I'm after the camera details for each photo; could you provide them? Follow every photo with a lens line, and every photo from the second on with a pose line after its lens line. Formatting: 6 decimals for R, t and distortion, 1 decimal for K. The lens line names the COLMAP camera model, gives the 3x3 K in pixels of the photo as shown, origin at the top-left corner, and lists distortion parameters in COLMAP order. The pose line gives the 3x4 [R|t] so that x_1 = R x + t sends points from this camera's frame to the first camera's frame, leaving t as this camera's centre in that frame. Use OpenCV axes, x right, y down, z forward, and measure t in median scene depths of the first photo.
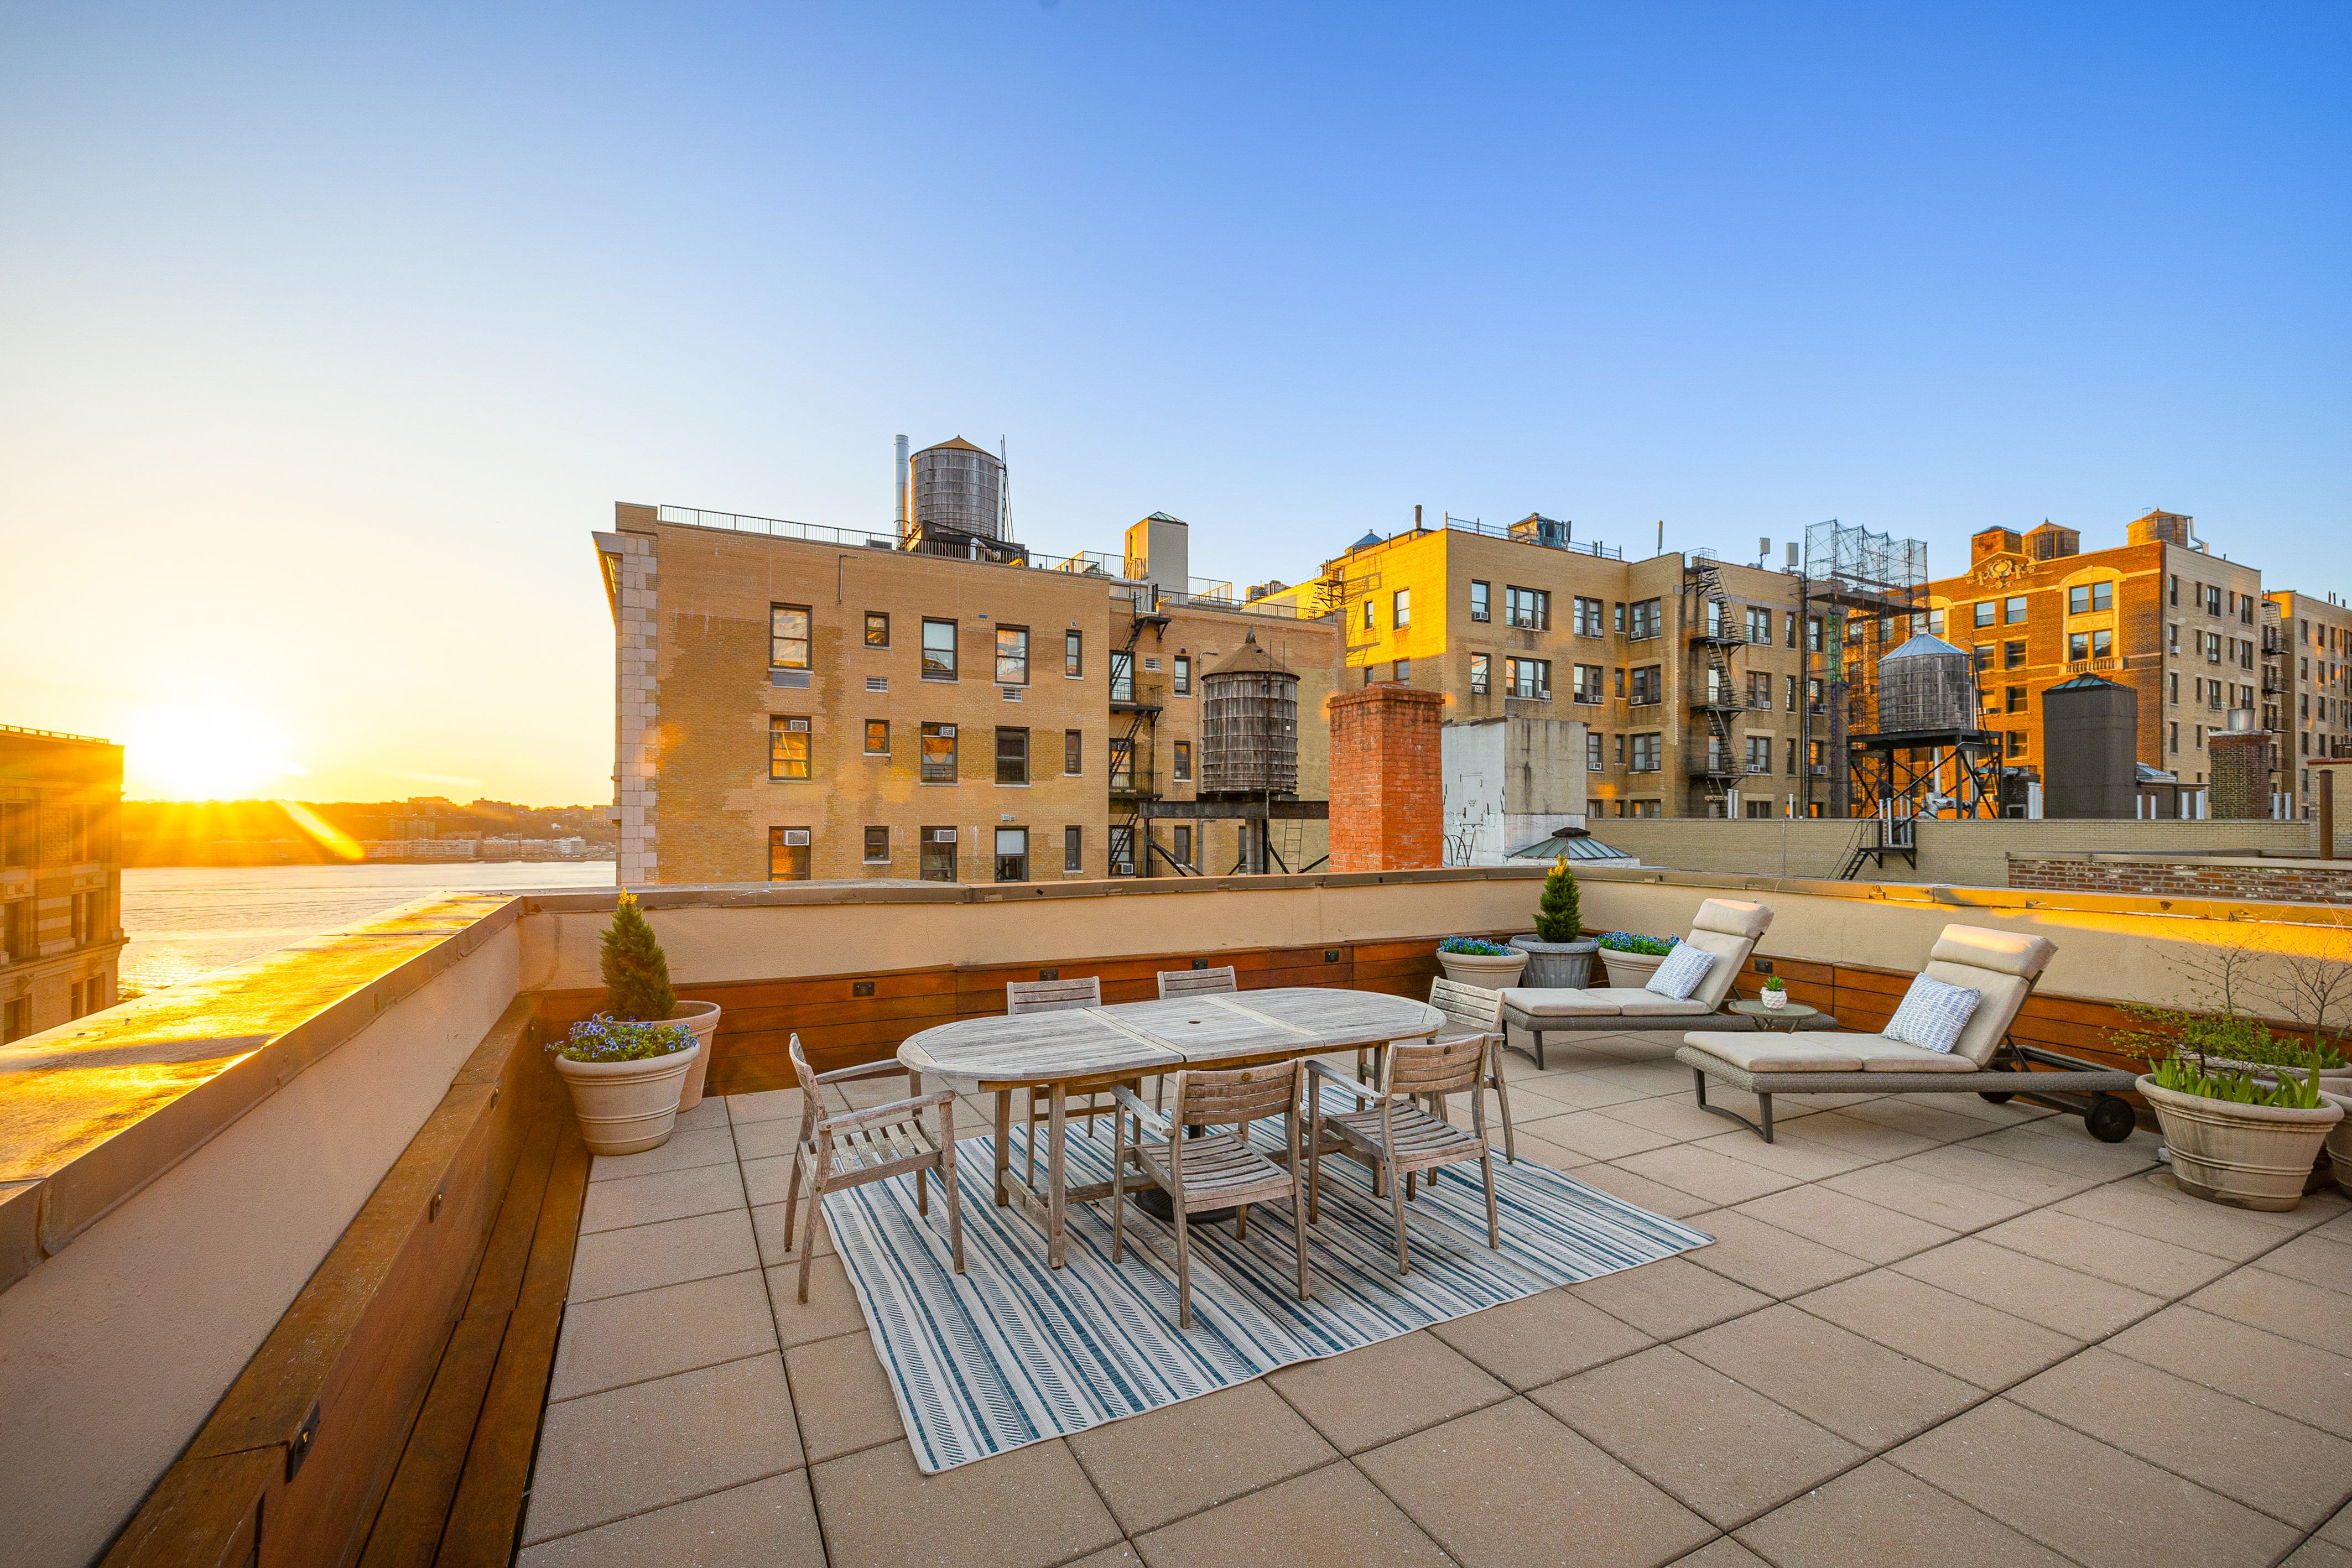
lens RADIAL K [[997.1, 0, 1171.4], [0, 997.1, 826.1], [0, 0, 1]] dist [-0.000325, 0.000676]
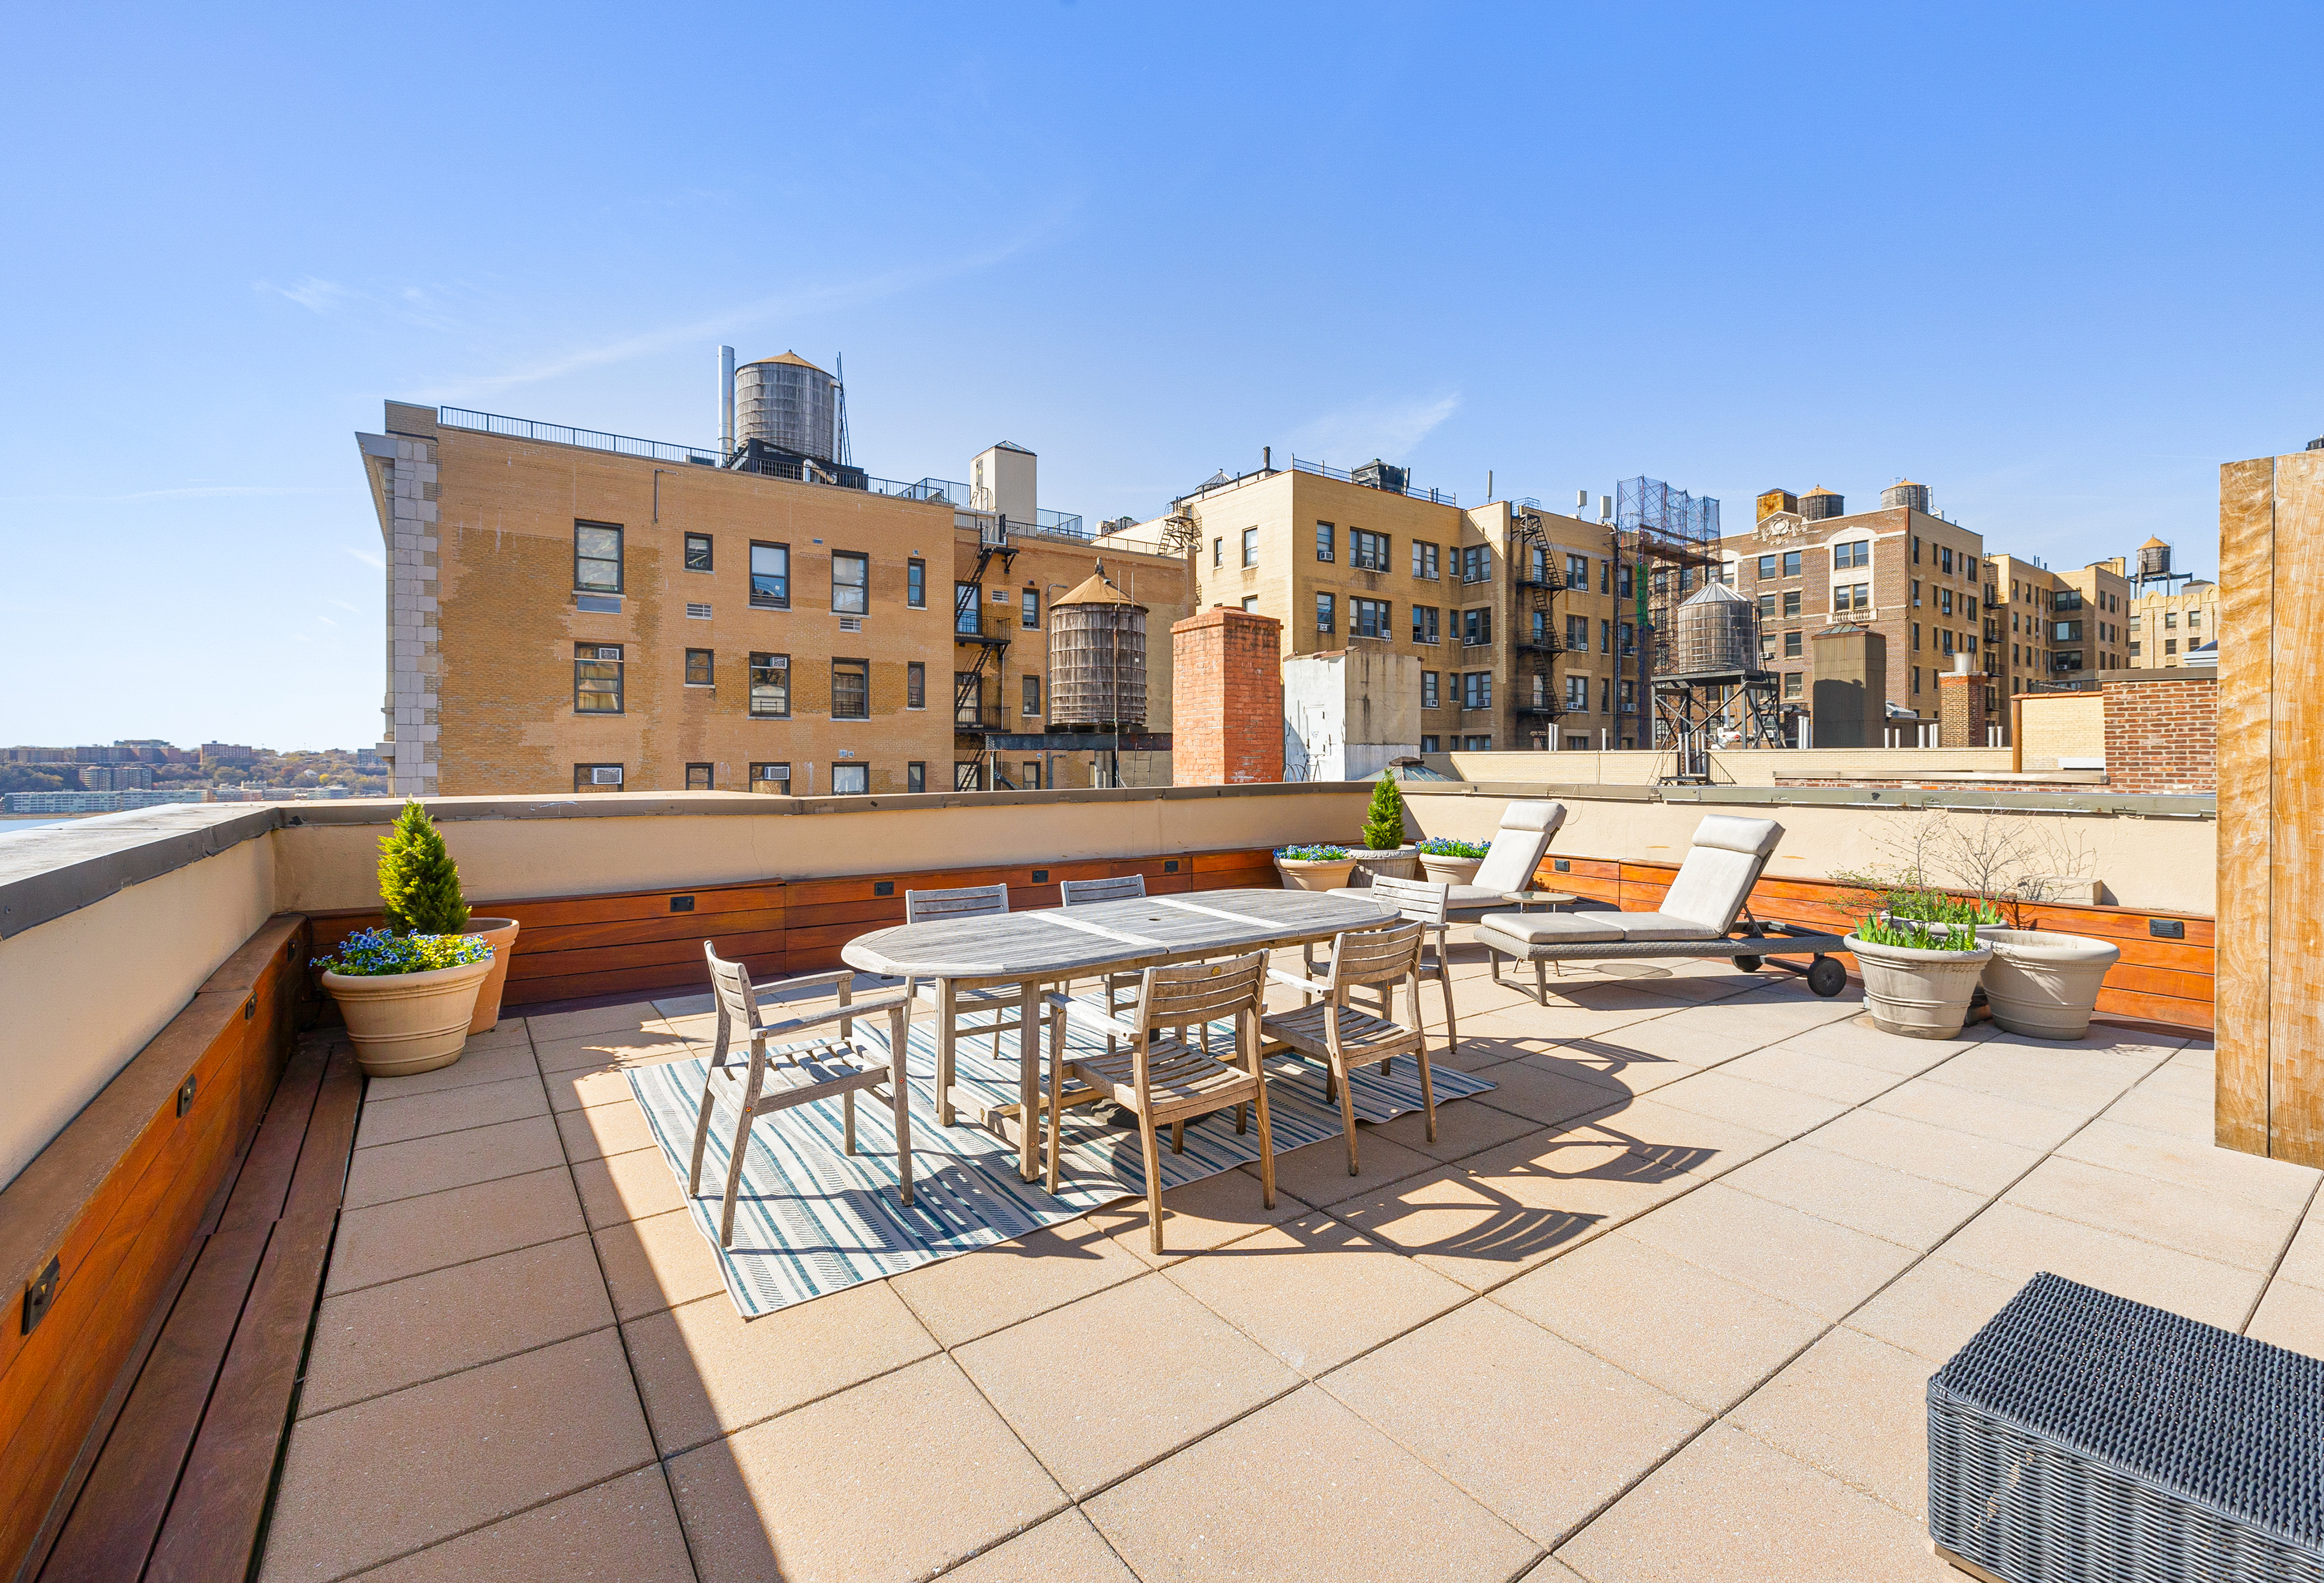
lens RADIAL K [[1013.5, 0, 1185.2], [0, 1013.5, 769.4], [0, 0, 1]] dist [0.001682, -0.000366]
pose [[0.987468, -0.005373, 0.157730, 0.002861], [0.005217, 0.999985, 0.001400, 0.007366], [-0.157735, -0.000560, 0.987481, -0.006907]]
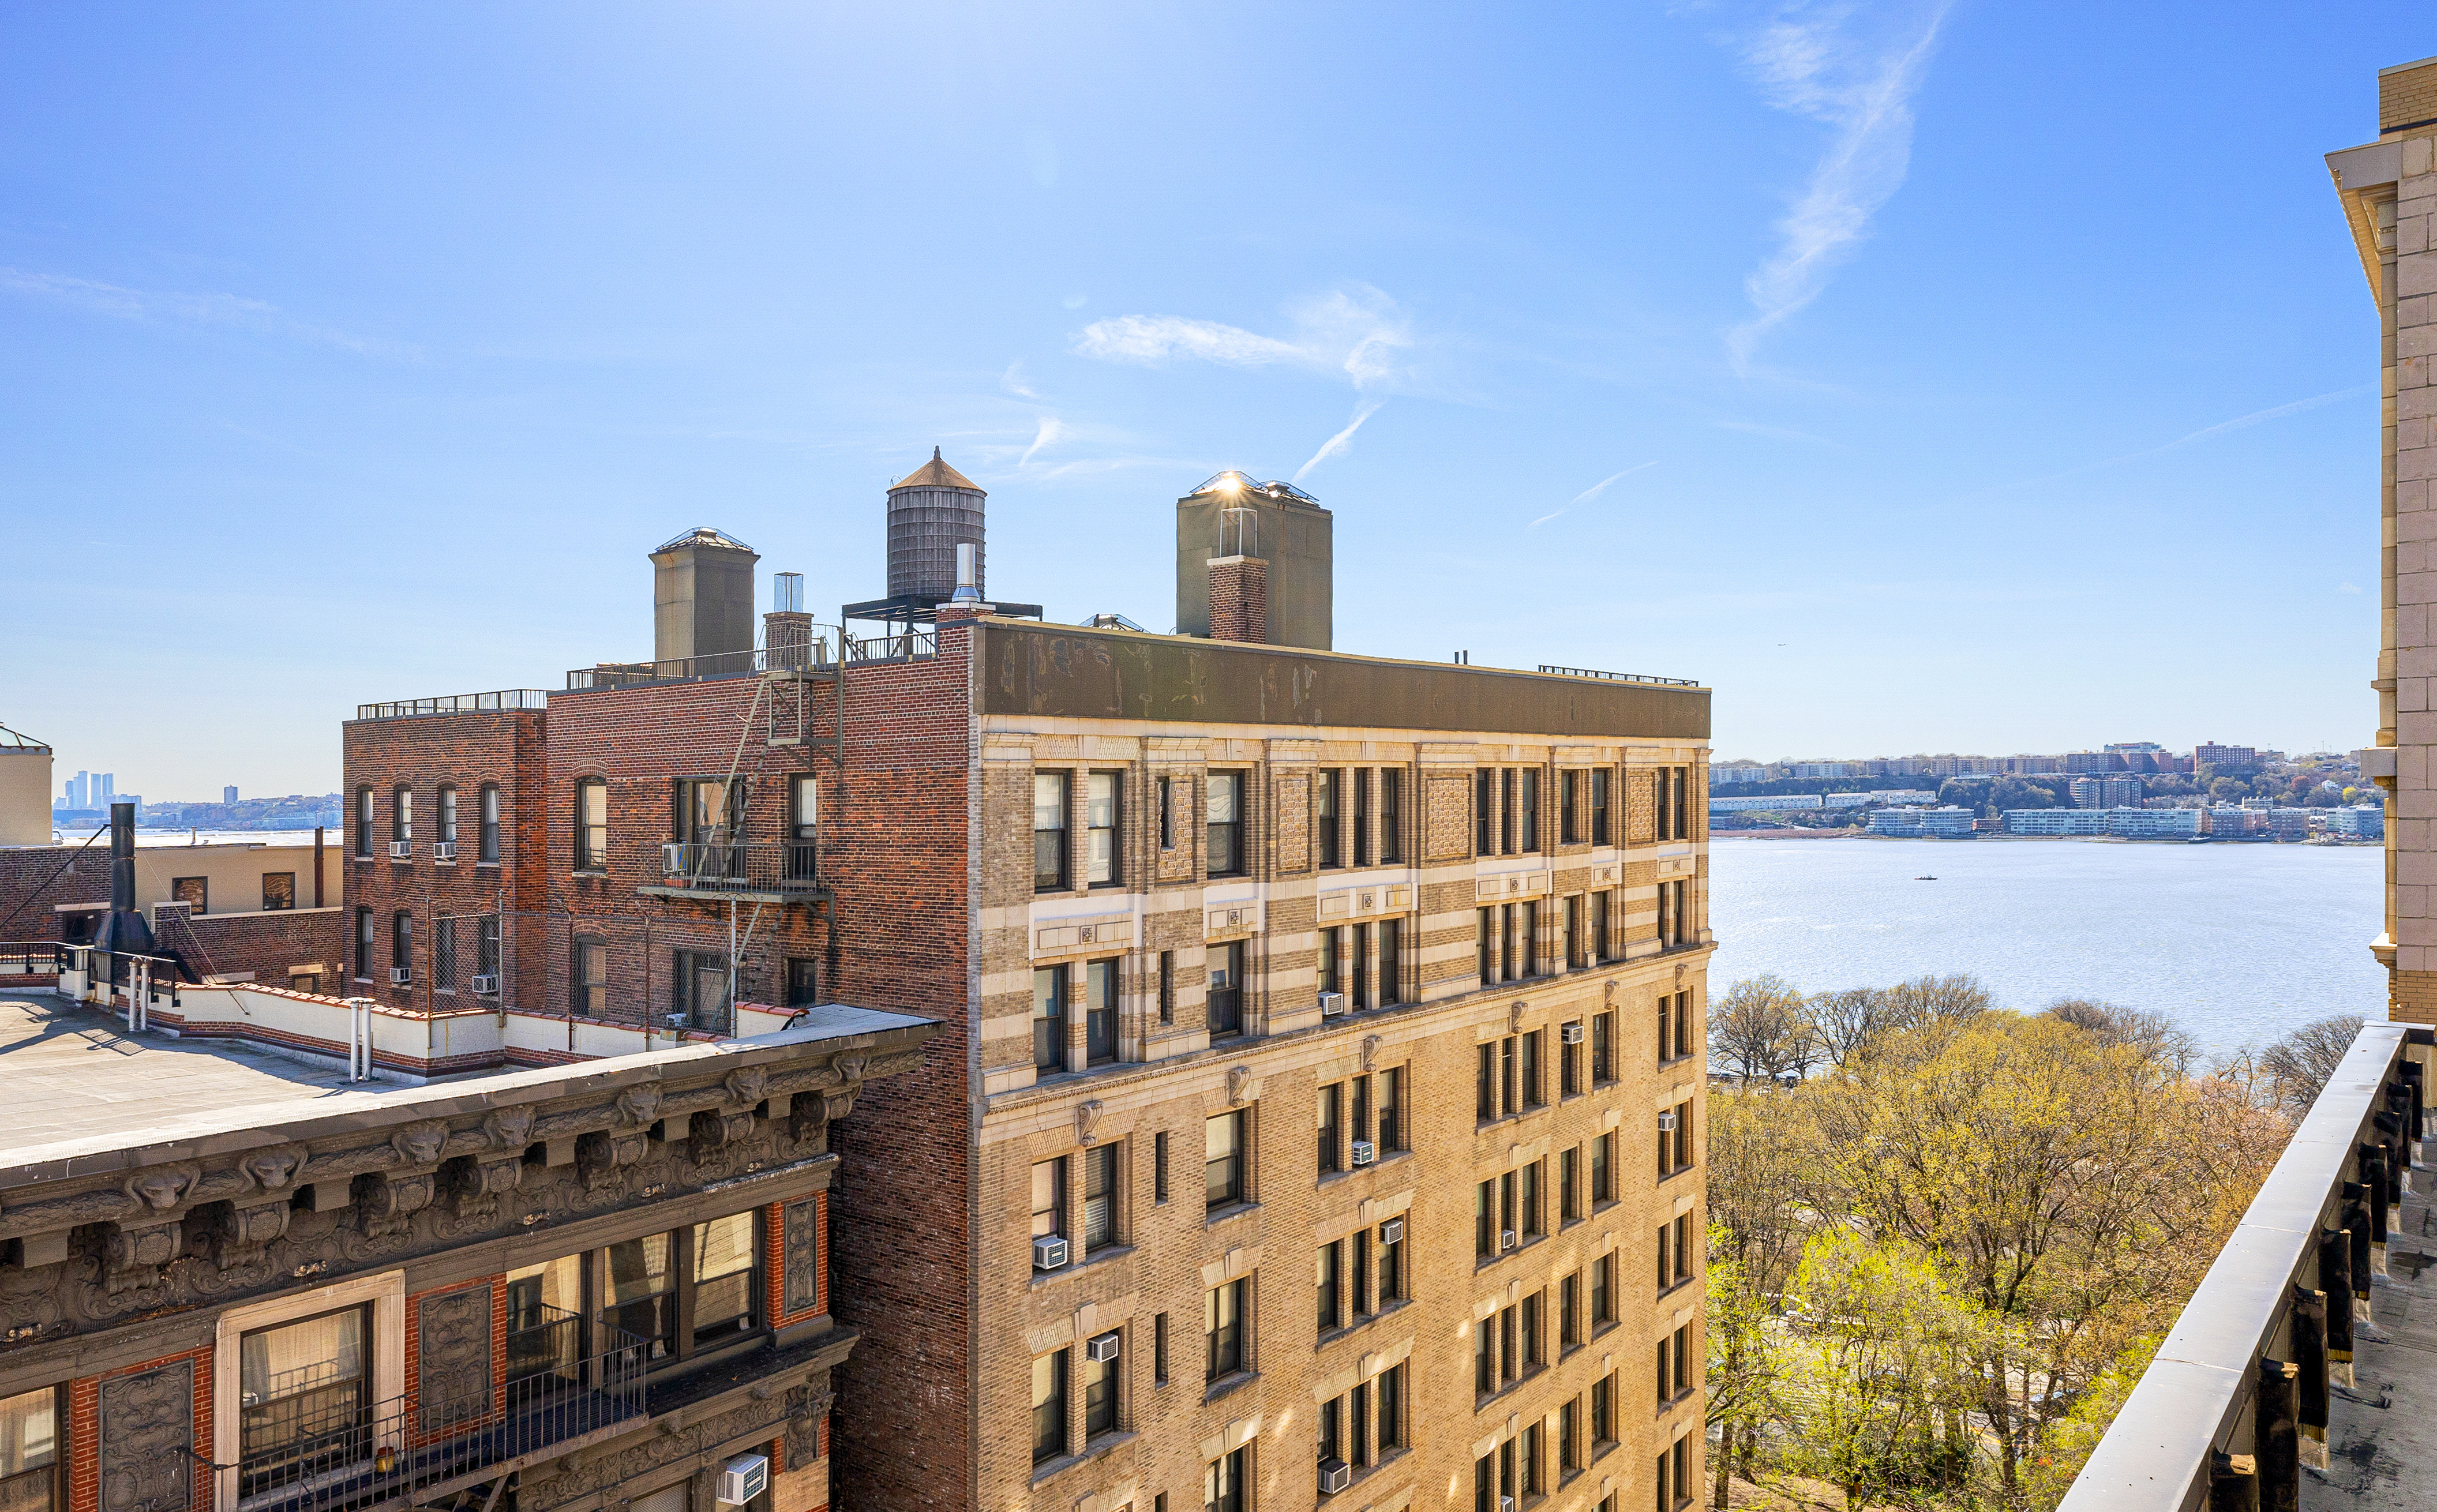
lens RADIAL K [[1643.2, 0, 1227.6], [0, 1643.2, 768.0], [0, 0, 1]] dist [0.003316, 0.002830]
pose [[0.414968, -0.017420, -0.909669, -0.117543], [0.007721, 0.999848, -0.015625, -0.004666], [0.909803, -0.000540, 0.415040, 0.252699]]
